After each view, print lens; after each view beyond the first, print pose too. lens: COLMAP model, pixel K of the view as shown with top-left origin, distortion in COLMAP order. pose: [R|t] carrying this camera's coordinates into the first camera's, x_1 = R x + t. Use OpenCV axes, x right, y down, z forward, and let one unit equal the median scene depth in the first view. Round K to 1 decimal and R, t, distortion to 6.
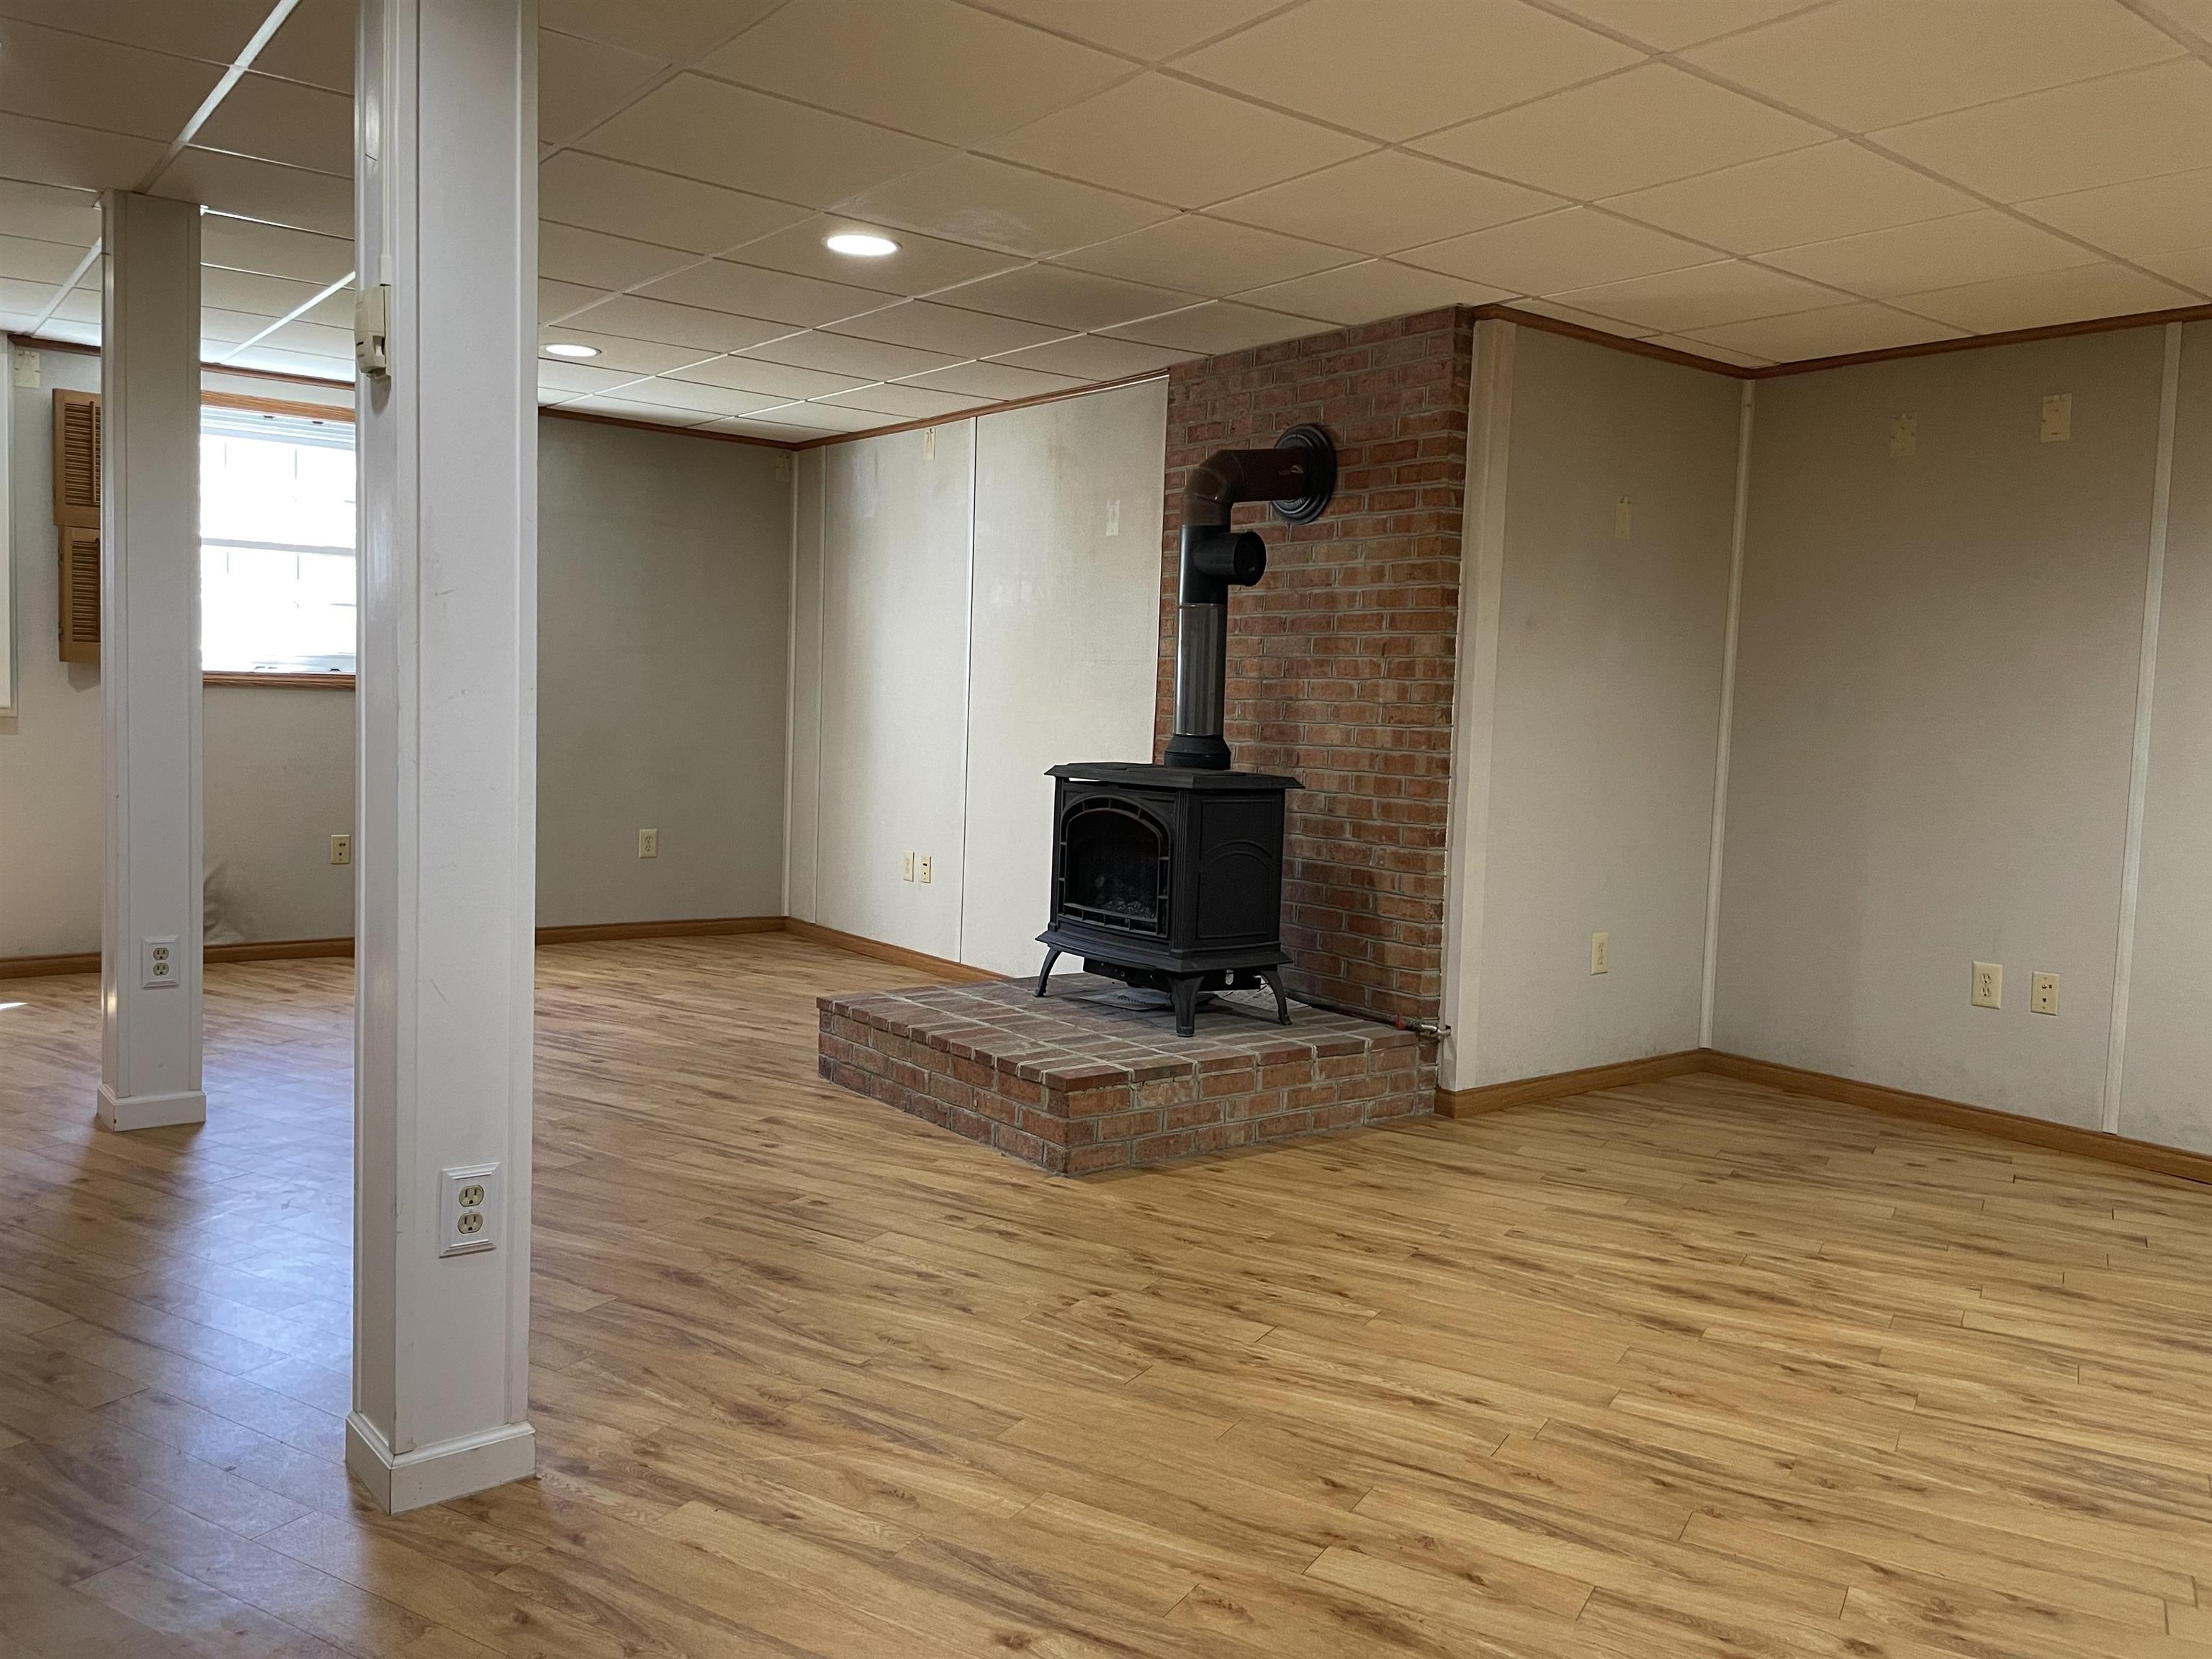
lens RADIAL K [[1676.8, 0, 1110.0], [0, 1676.8, 830.8], [0, 0, 1]] dist [0.107205, -0.157014]
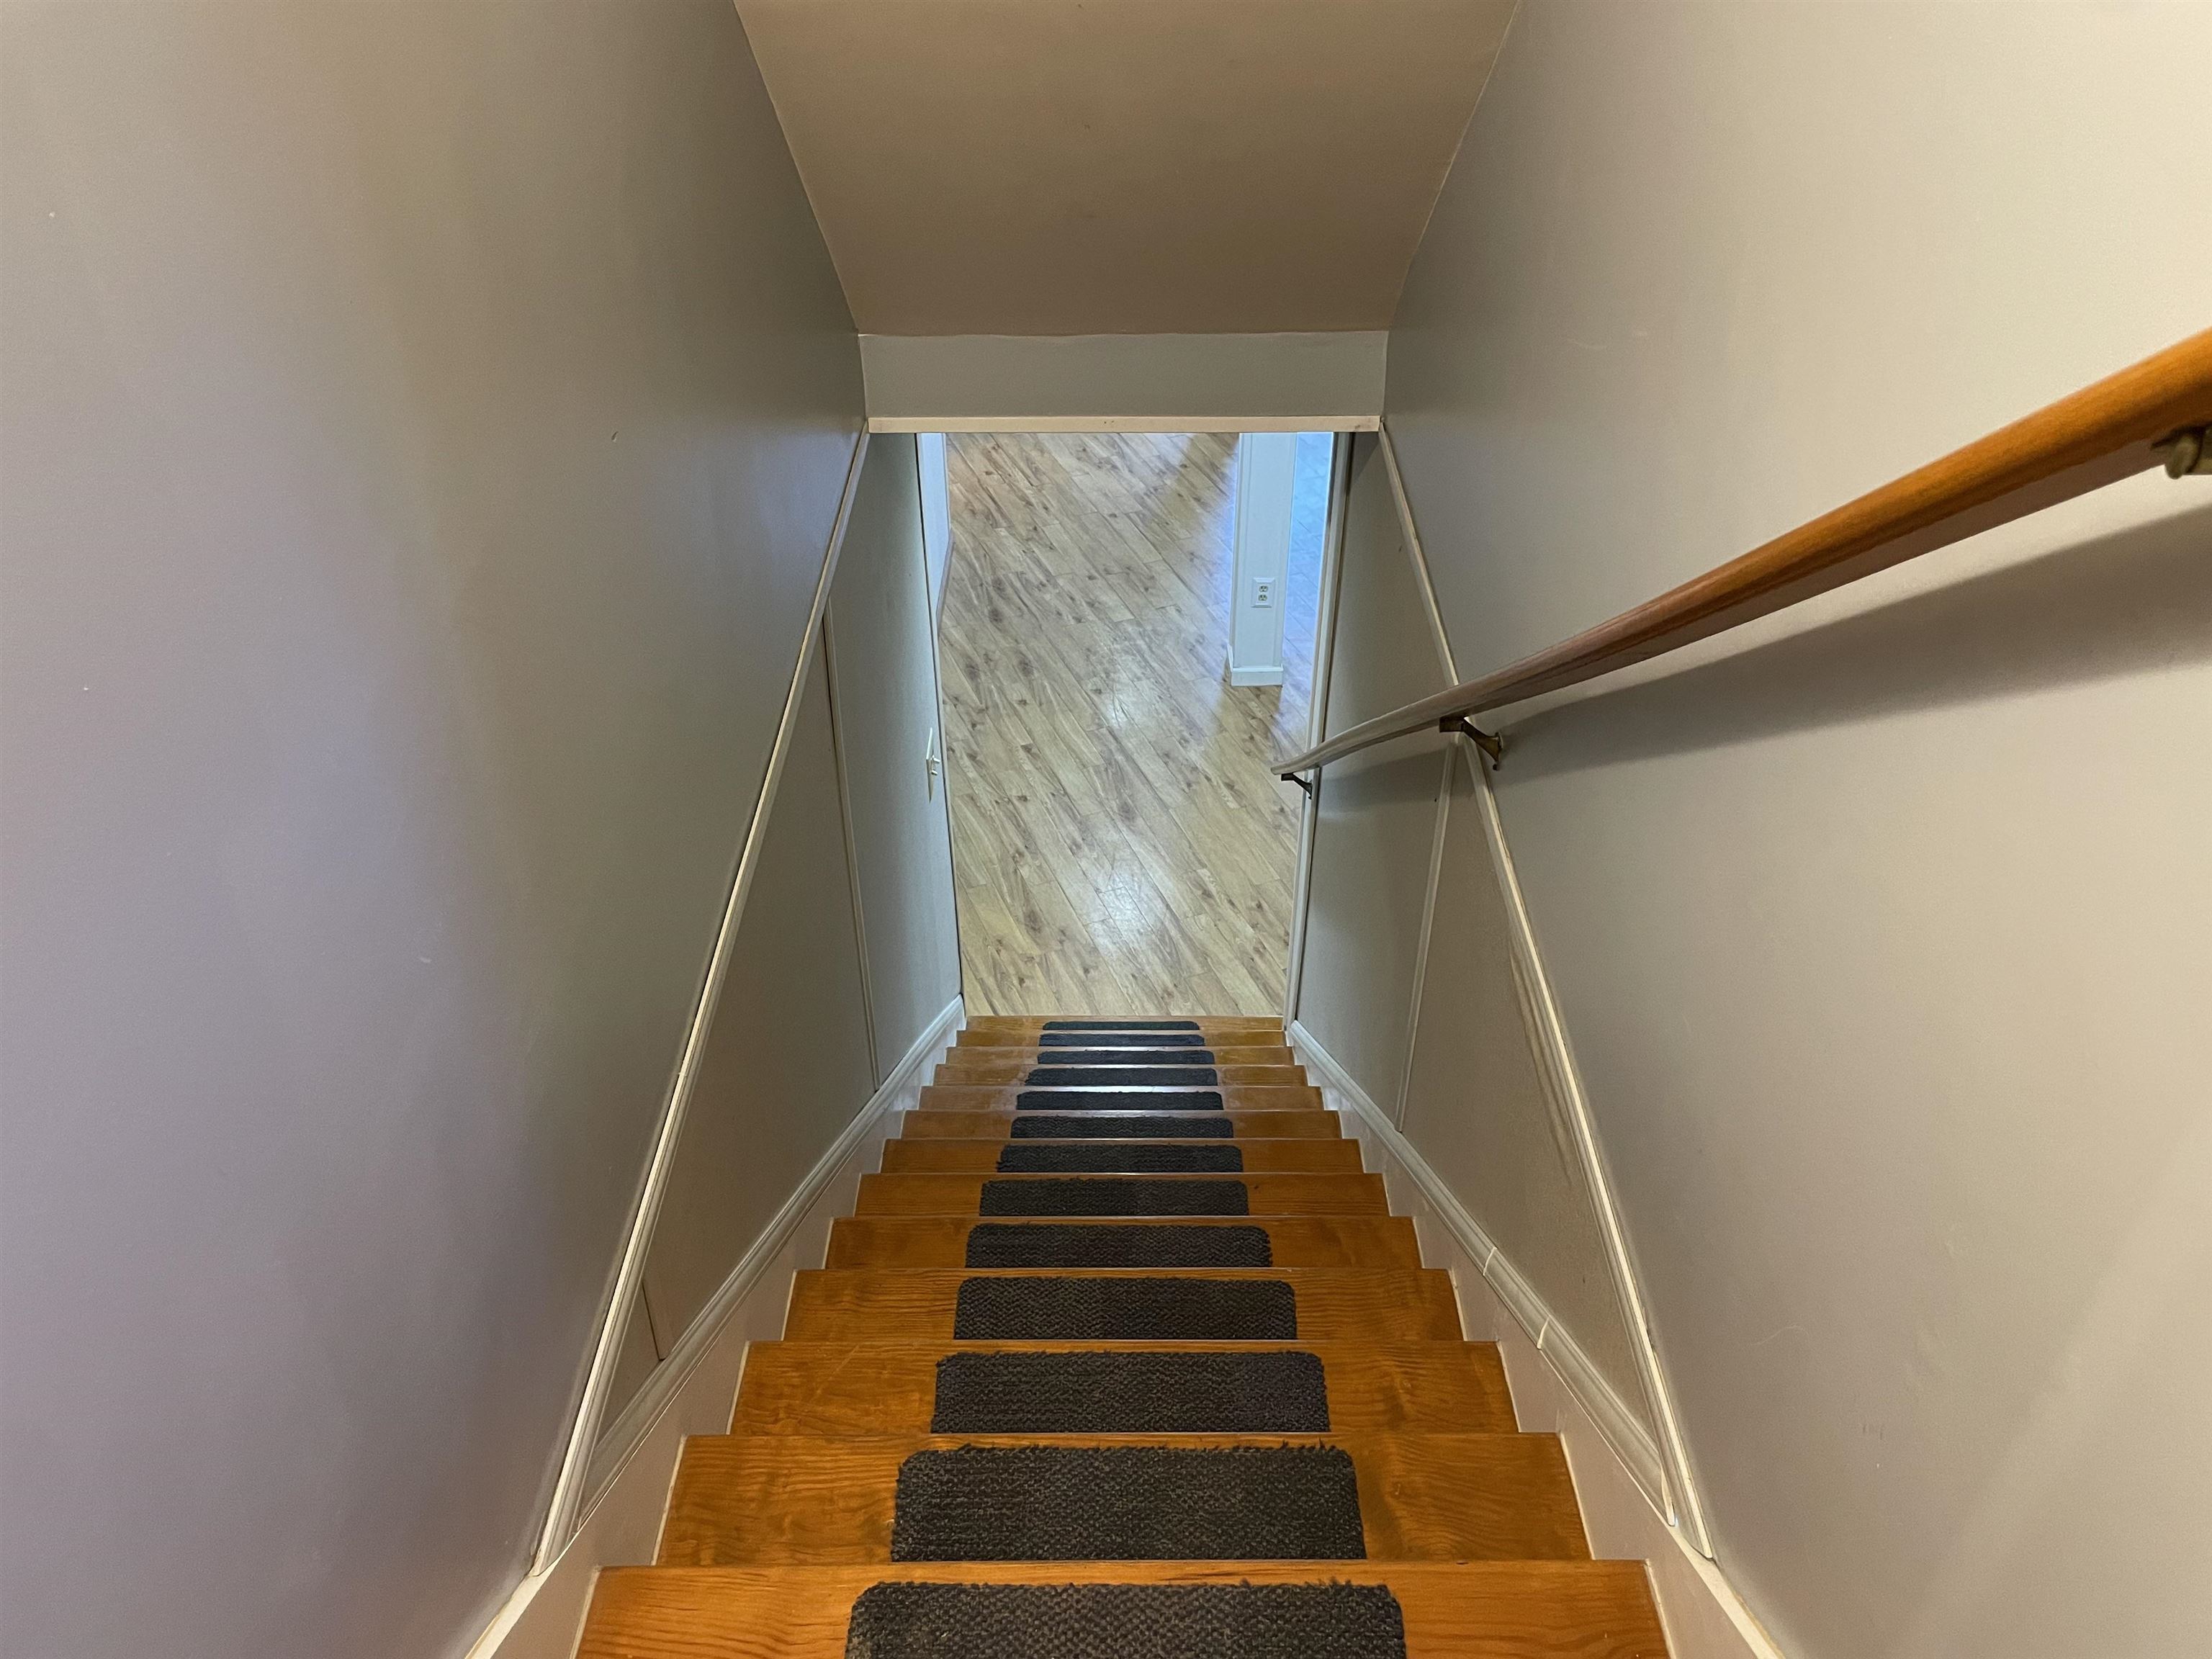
lens RADIAL K [[1676.8, 0, 1110.0], [0, 1676.8, 830.8], [0, 0, 1]] dist [0.107205, -0.157014]
pose [[0.784879, 0.348993, -0.512024, 0.583683], [-0.019895, 0.840080, 0.542097, -0.566088], [0.619329, -0.415294, 0.666305, -0.679331]]
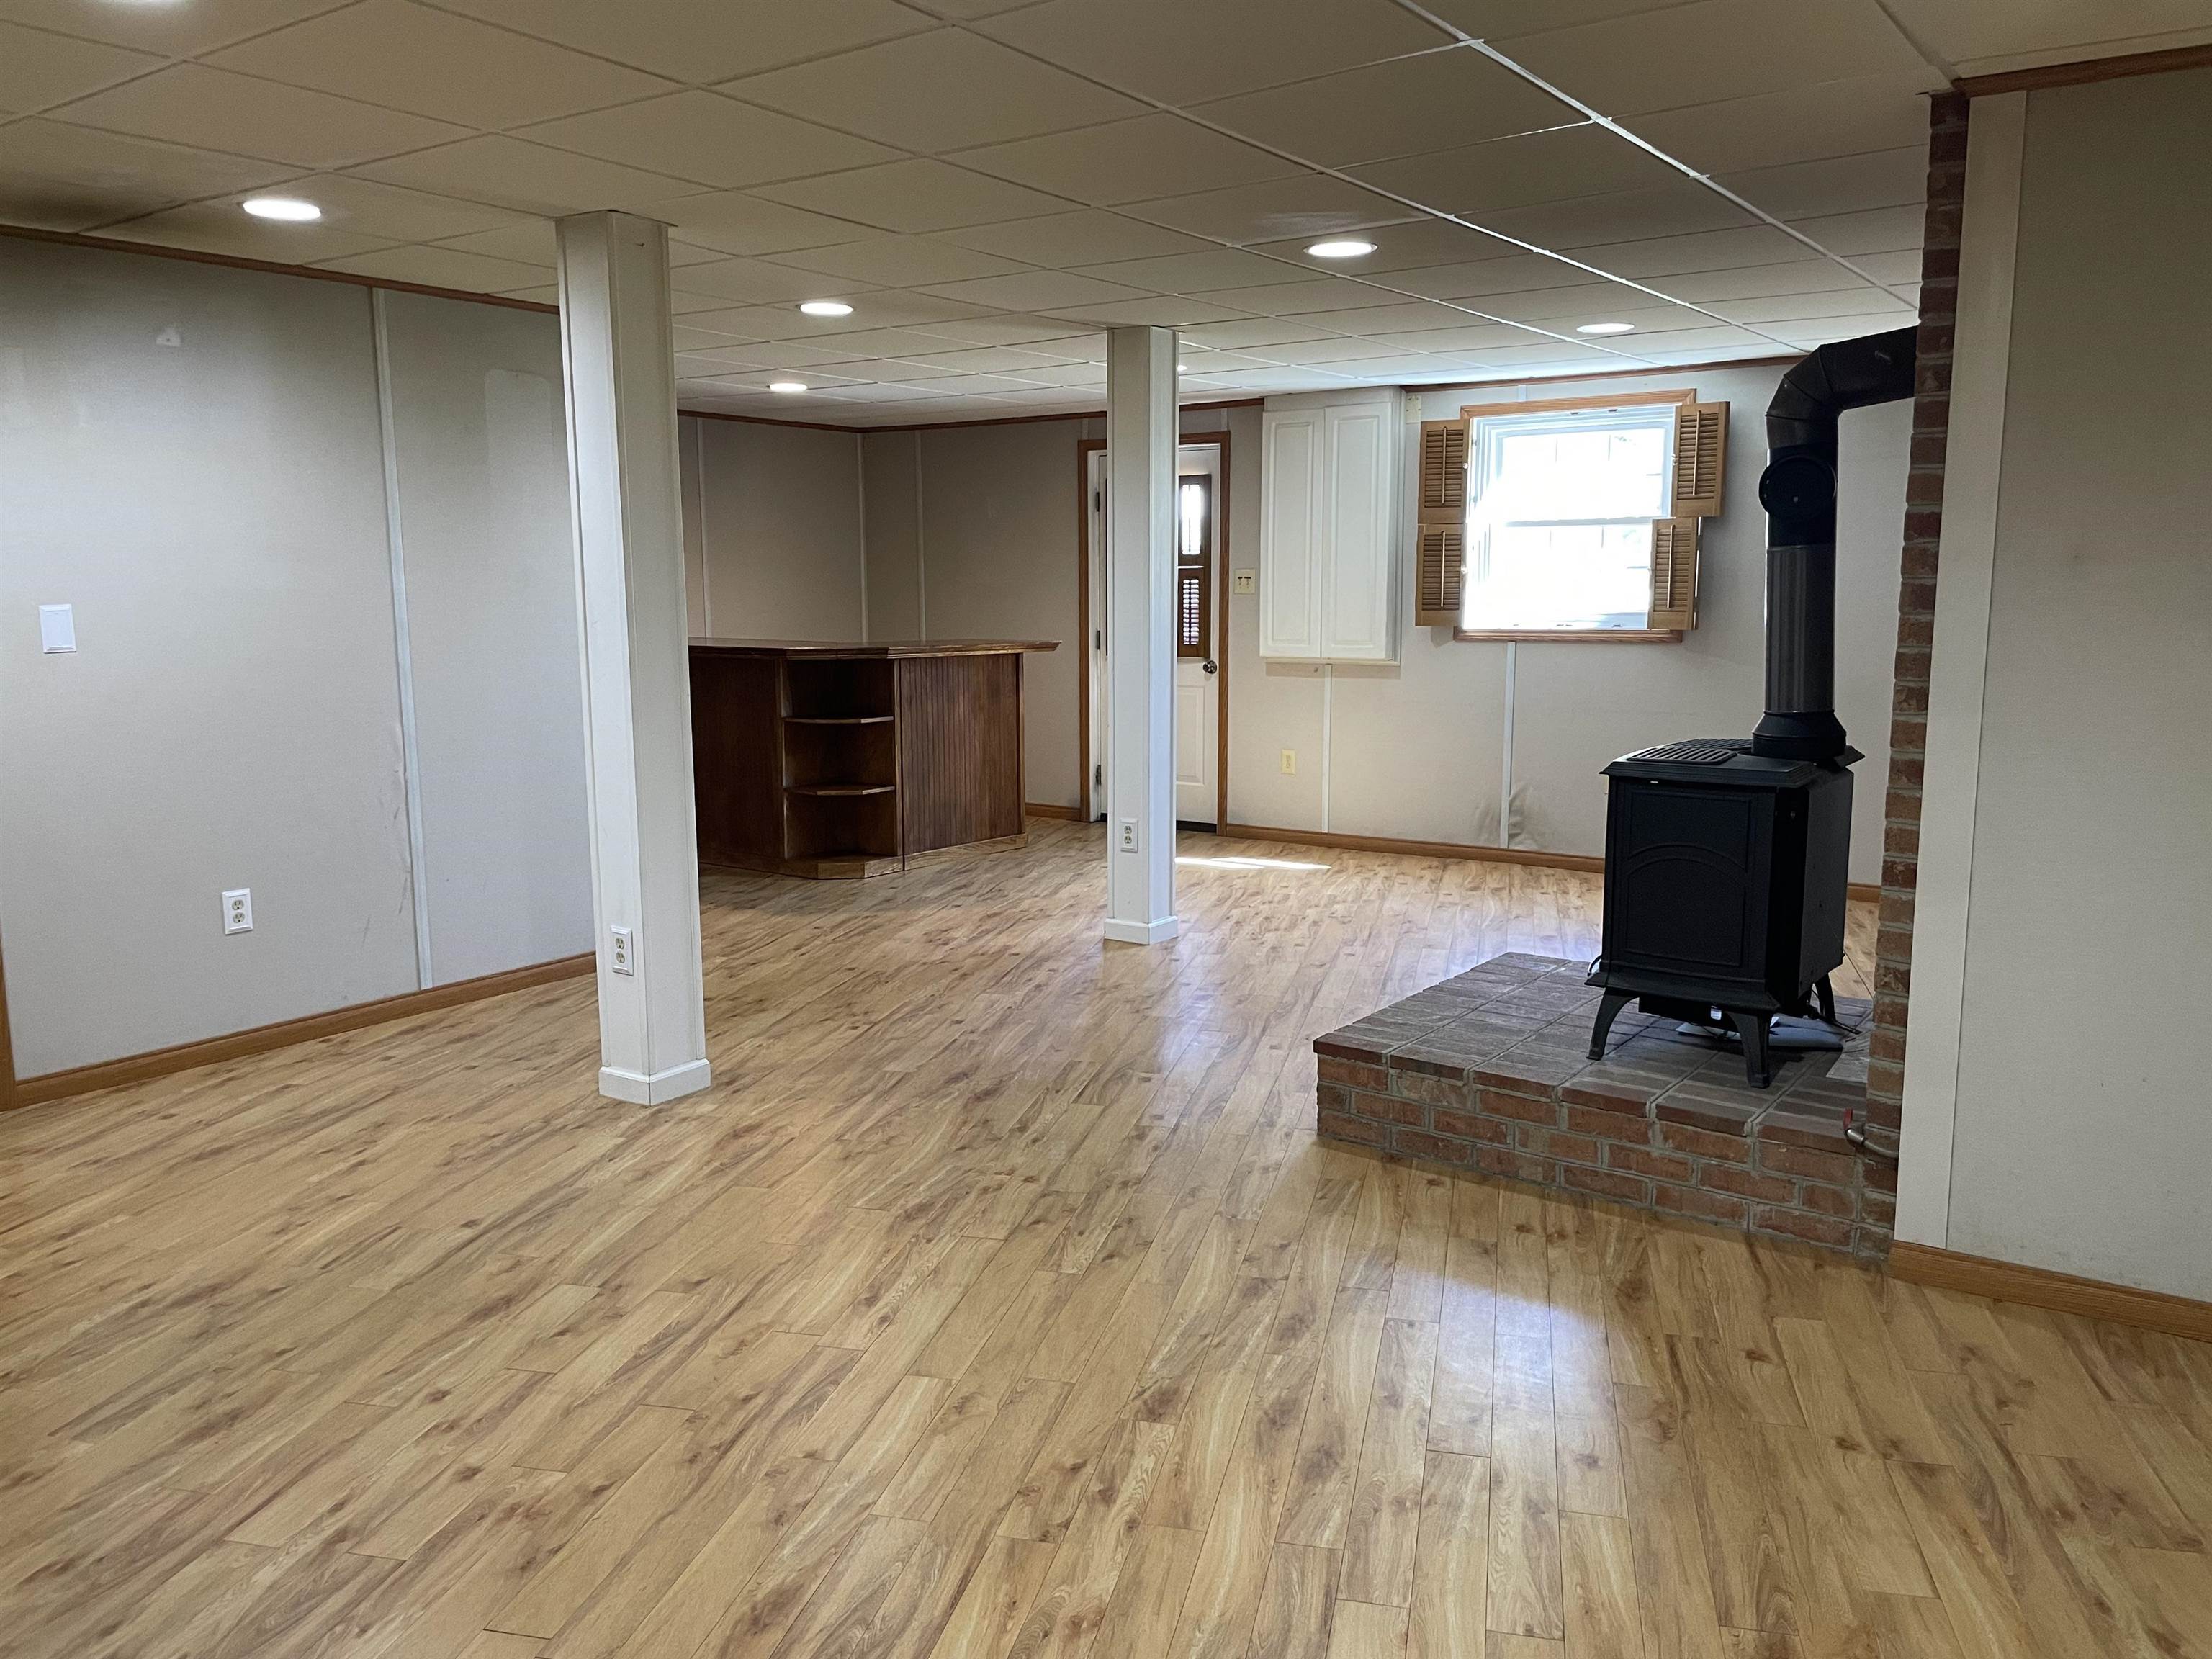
lens RADIAL K [[1676.8, 0, 1110.0], [0, 1676.8, 830.8], [0, 0, 1]] dist [0.107205, -0.157014]
pose [[0.284056, 0.107058, -0.952812, 0.970592], [-0.063365, 0.993670, 0.092758, -0.073221], [0.956712, 0.034027, 0.289042, 0.611371]]
